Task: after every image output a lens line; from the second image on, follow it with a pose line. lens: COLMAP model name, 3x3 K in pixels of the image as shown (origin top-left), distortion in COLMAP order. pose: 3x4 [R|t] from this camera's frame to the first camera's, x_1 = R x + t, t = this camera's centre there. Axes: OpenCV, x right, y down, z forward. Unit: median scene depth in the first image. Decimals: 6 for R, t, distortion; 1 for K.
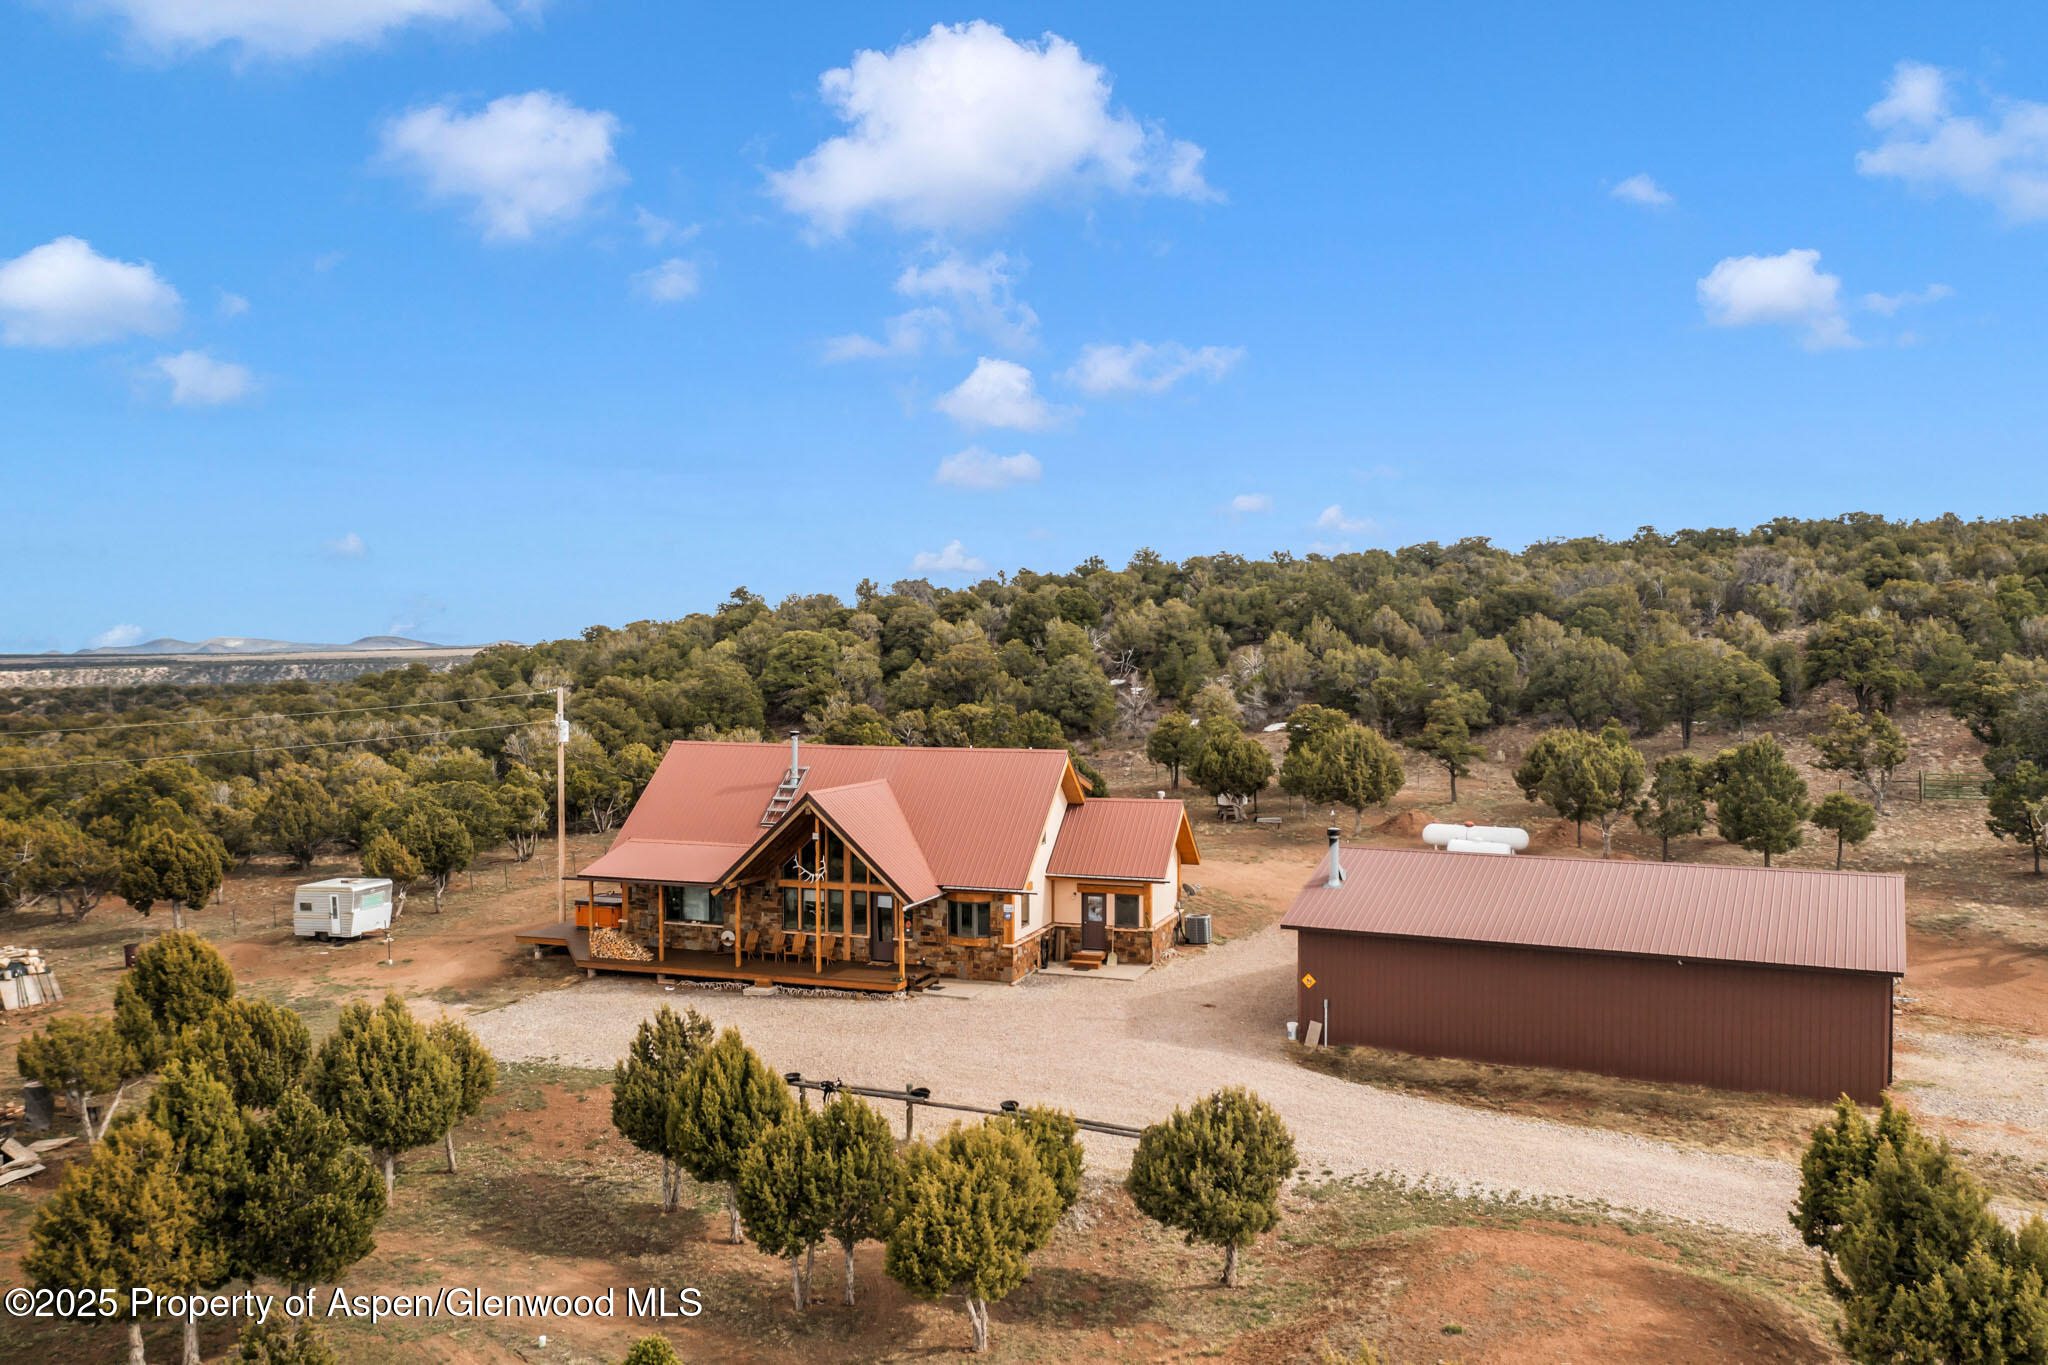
lens RADIAL K [[1589.9, 0, 1021.4], [0, 1589.9, 676.8], [0, 0, 1]] dist [-0.037407, 0.013696]
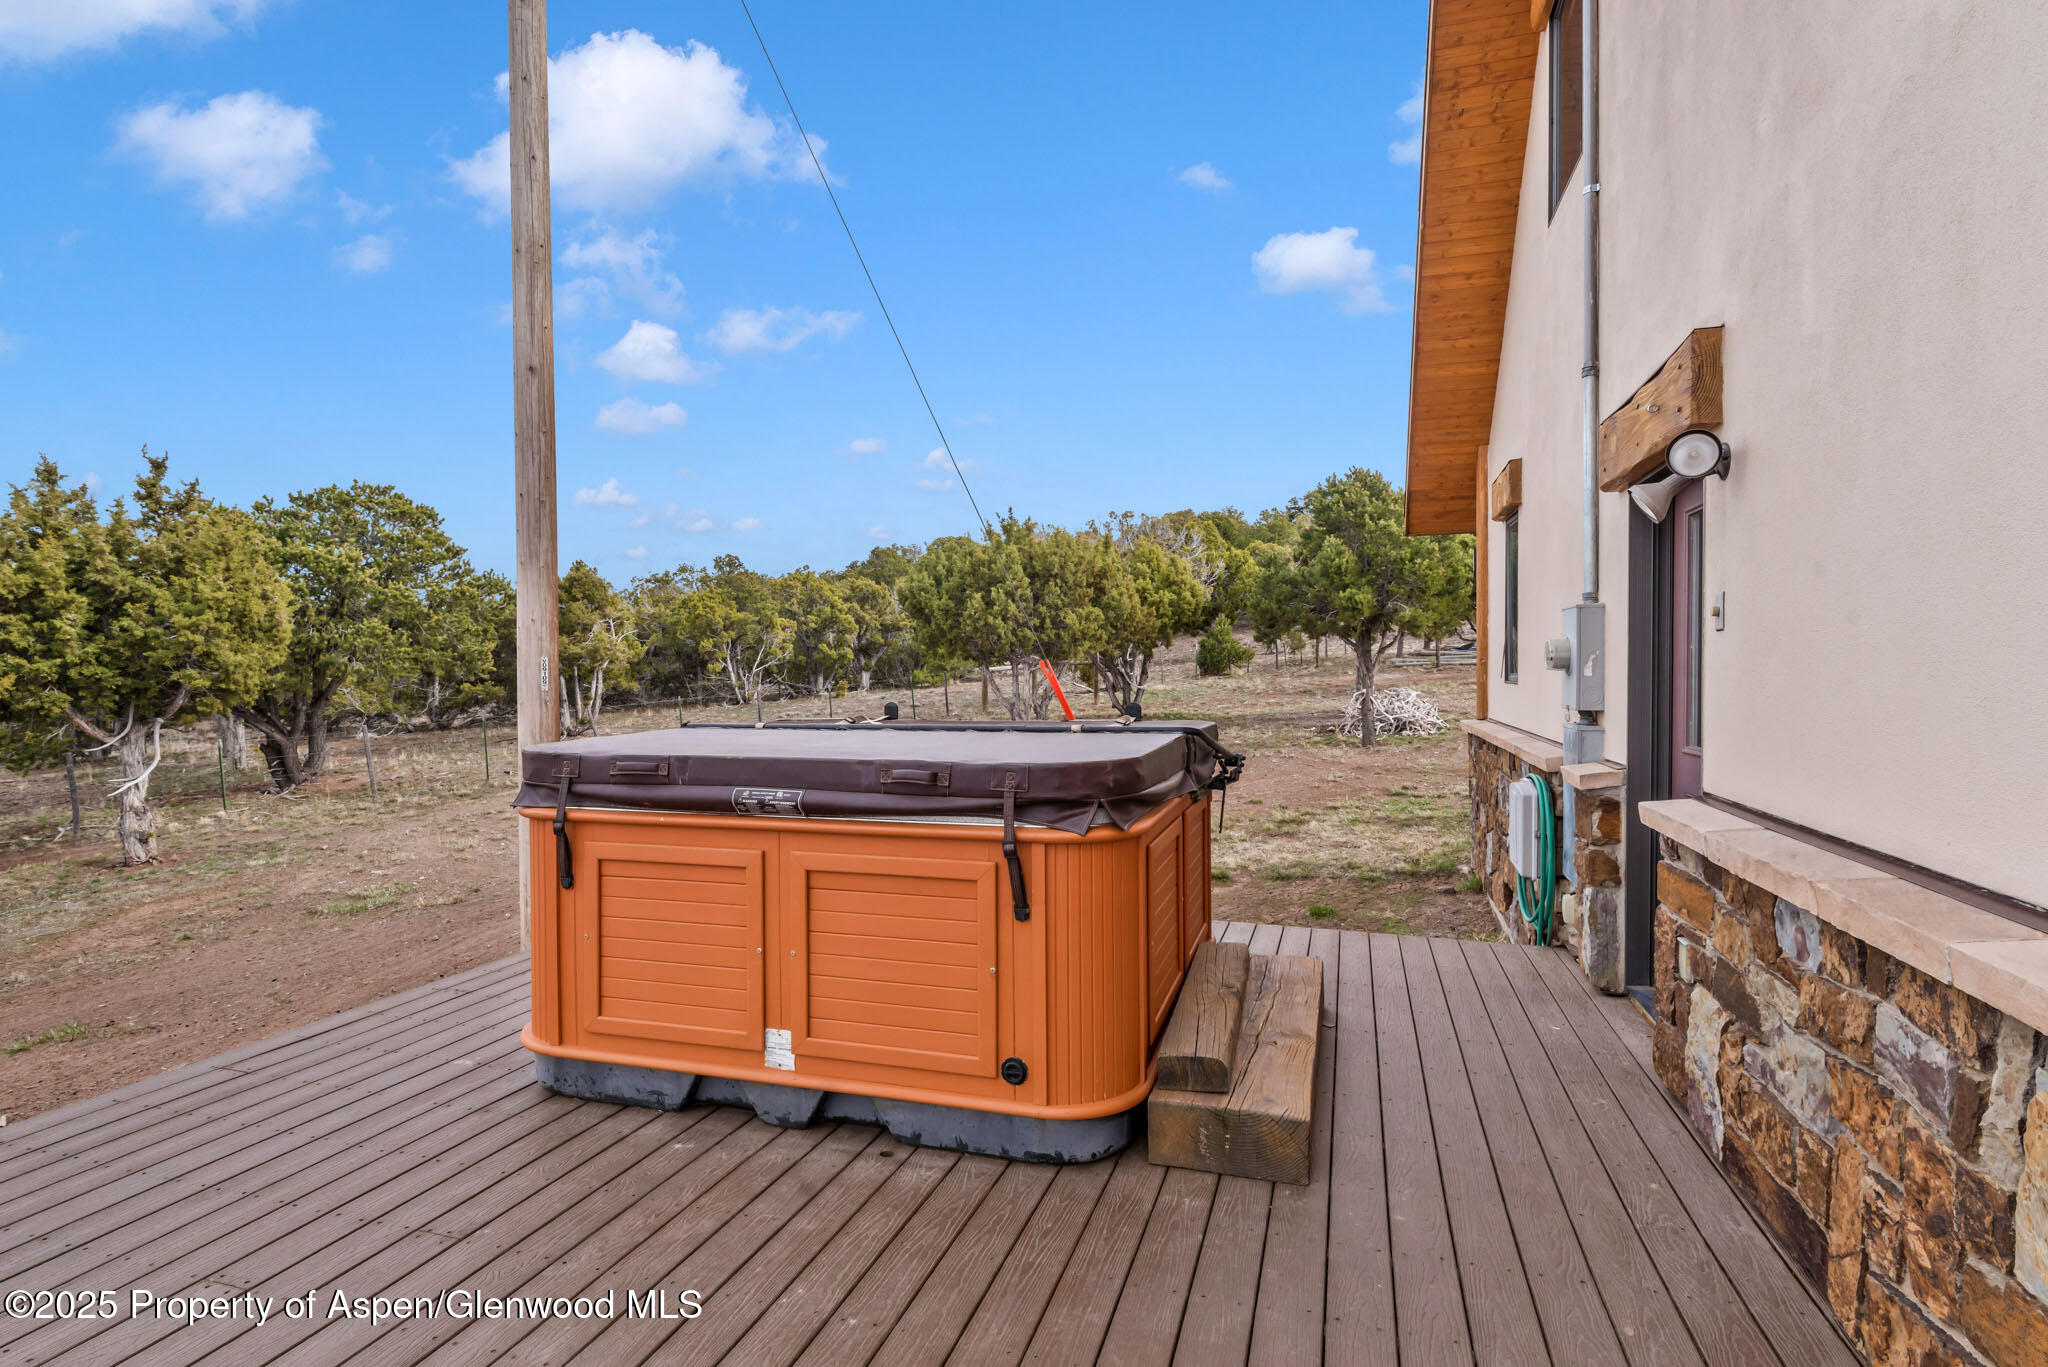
lens RADIAL K [[1006.0, 0, 1028.9], [0, 1006.0, 681.4], [0, 0, 1]] dist [0.004010, 0.000078]
pose [[0.999623, -0.004823, 0.027034, -0.281980], [0.004961, 0.999975, -0.005018, 0.151867], [-0.027009, 0.005150, 0.999622, 1.041532]]
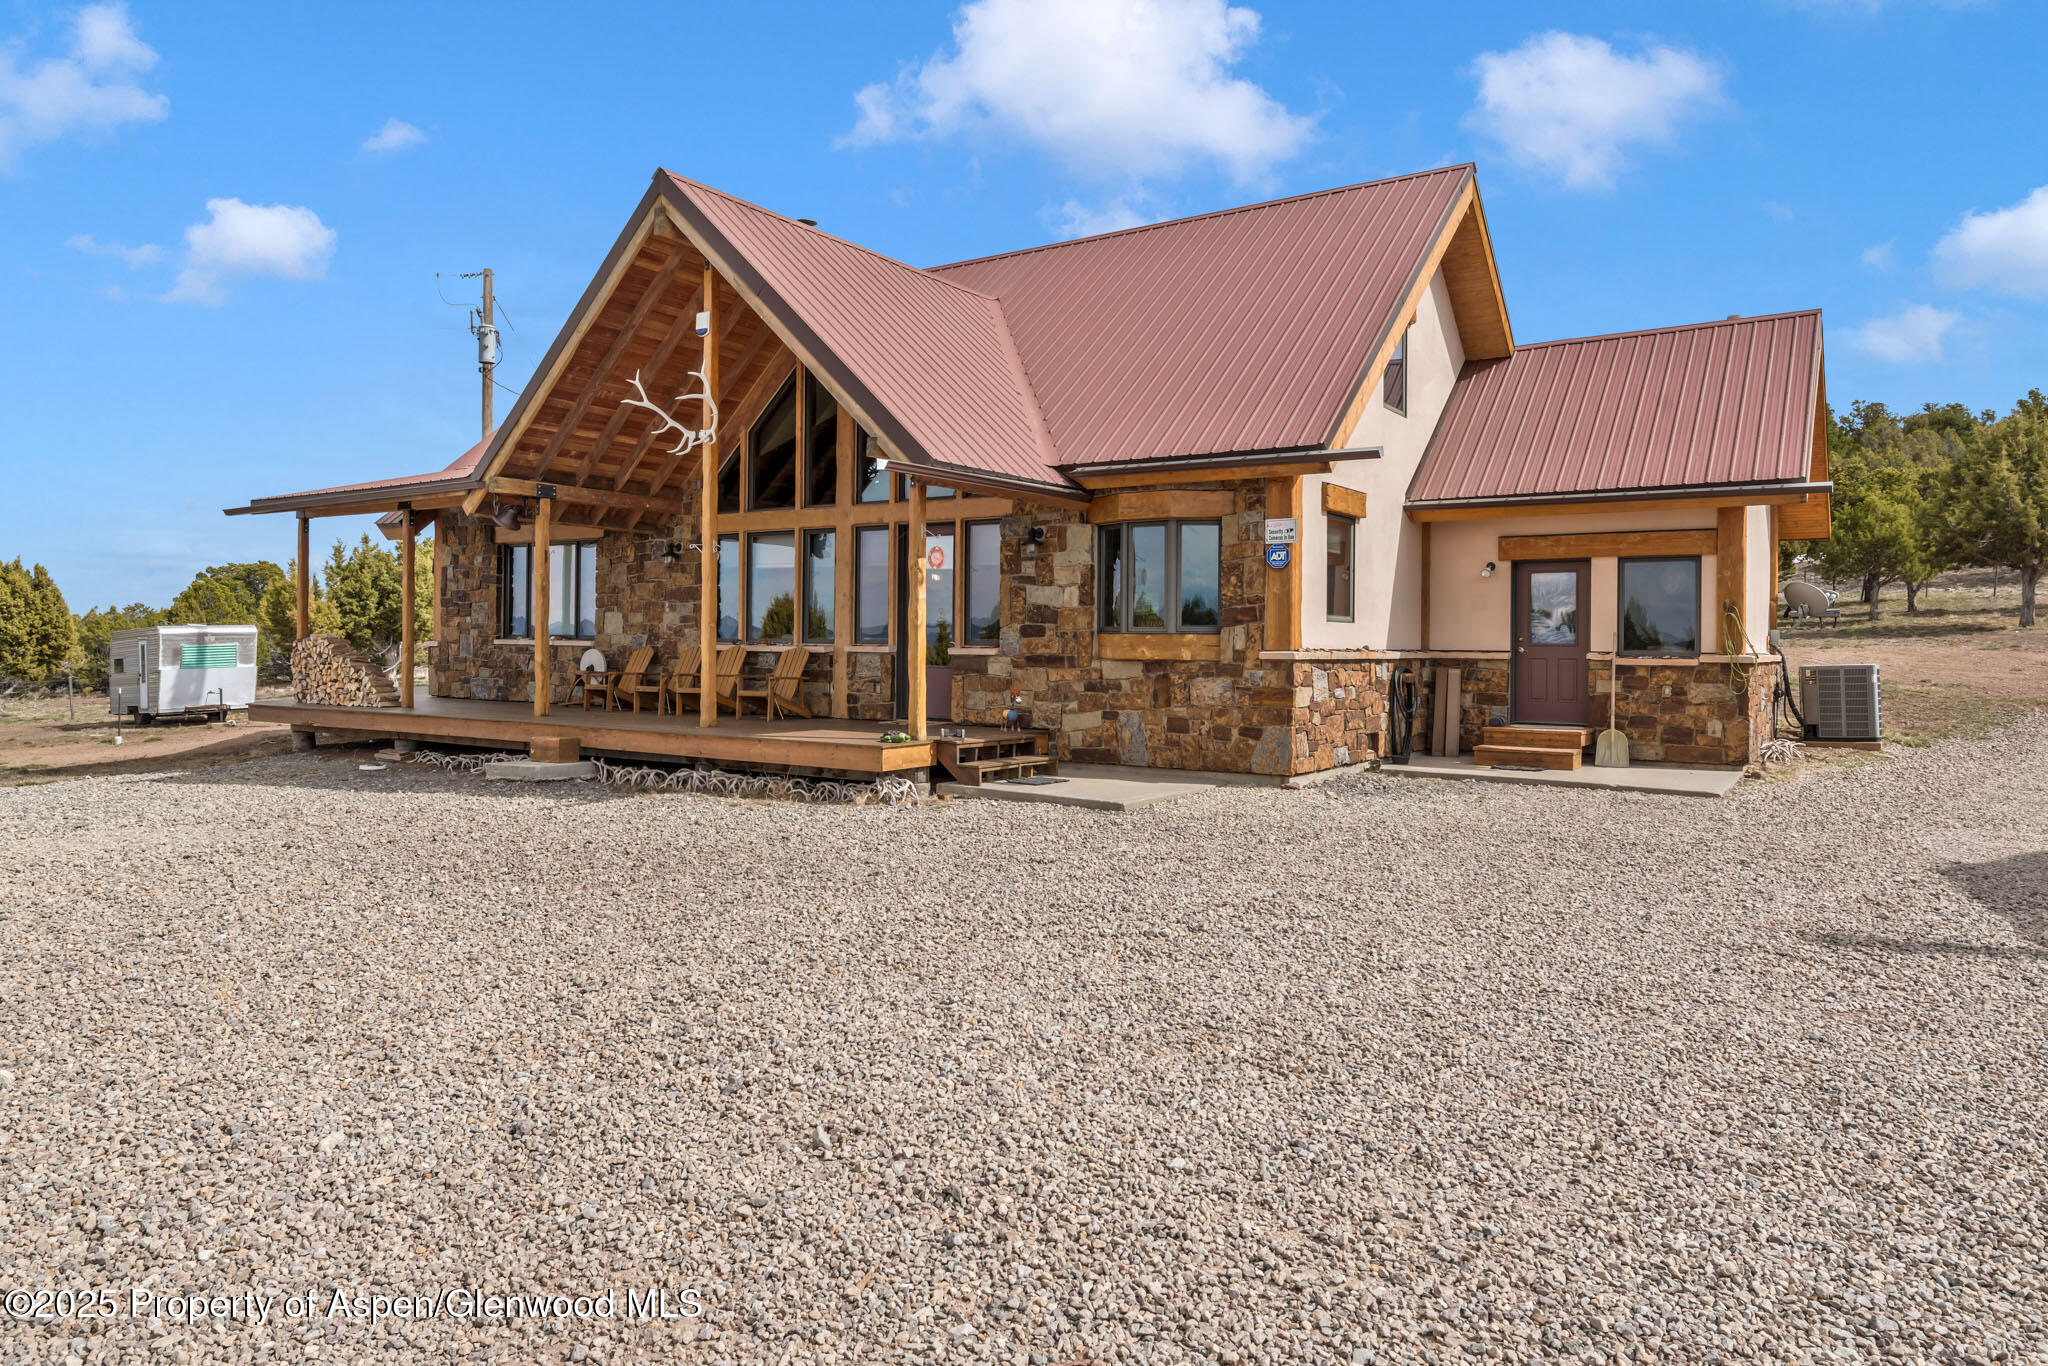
lens RADIAL K [[1299.1, 0, 1029.7], [0, 1299.1, 644.9], [0, 0, 1]] dist [0.003438, -0.001367]
pose [[0.966699, 0.010592, -0.255697, 0.008772], [-0.014631, 0.999796, -0.013902, 0.163541], [0.255497, 0.017181, 0.966657, 0.712929]]
